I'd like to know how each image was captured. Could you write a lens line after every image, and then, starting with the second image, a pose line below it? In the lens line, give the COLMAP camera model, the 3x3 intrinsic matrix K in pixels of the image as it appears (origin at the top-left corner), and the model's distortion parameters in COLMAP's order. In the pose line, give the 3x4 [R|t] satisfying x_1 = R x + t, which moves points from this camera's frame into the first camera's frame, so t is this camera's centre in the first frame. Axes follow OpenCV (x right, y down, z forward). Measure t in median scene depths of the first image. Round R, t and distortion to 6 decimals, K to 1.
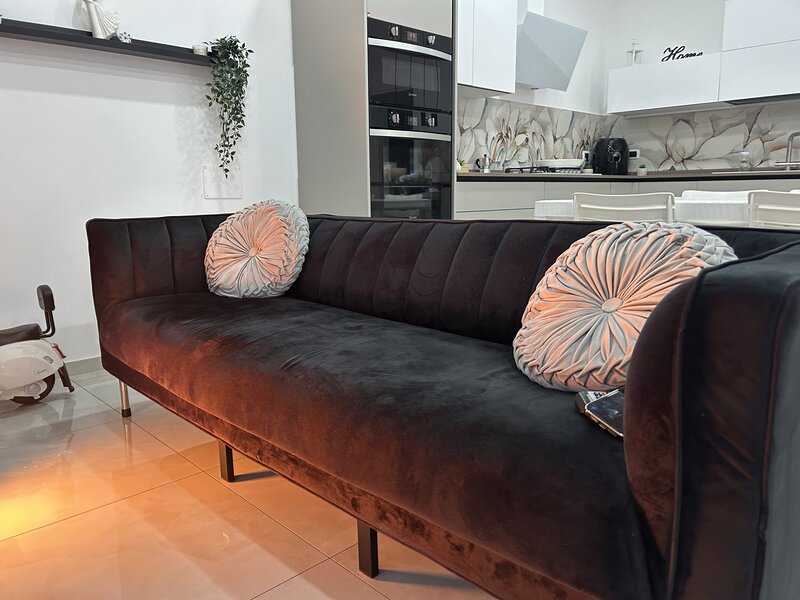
lens RADIAL K [[607.5, 0, 400.0], [0, 607.5, 300.0], [0, 0, 1]] dist [0.060535, -0.093286]
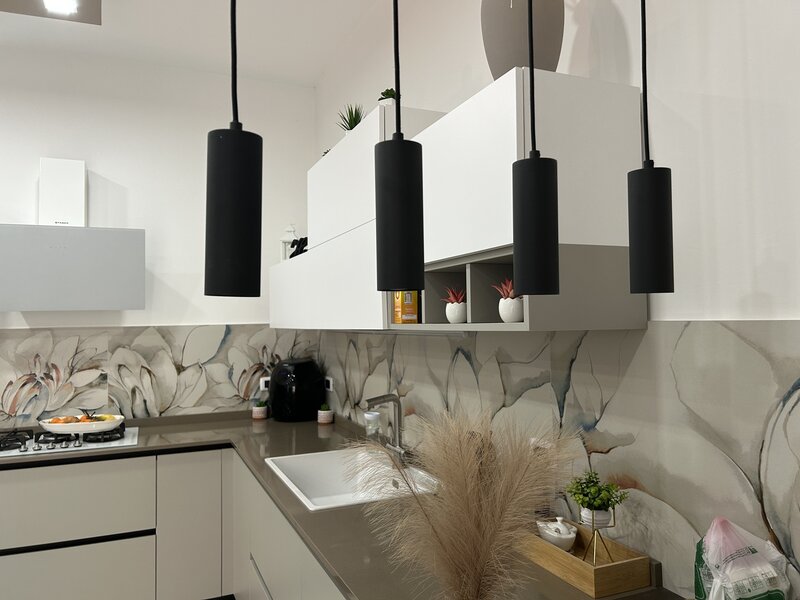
lens RADIAL K [[607.5, 0, 400.0], [0, 607.5, 300.0], [0, 0, 1]] dist [0.060535, -0.093286]
pose [[0.930125, -0.019736, -0.366713, 0.784975], [-0.053707, 0.980508, -0.188994, -0.235688], [0.363295, 0.195483, 0.910935, 0.473896]]
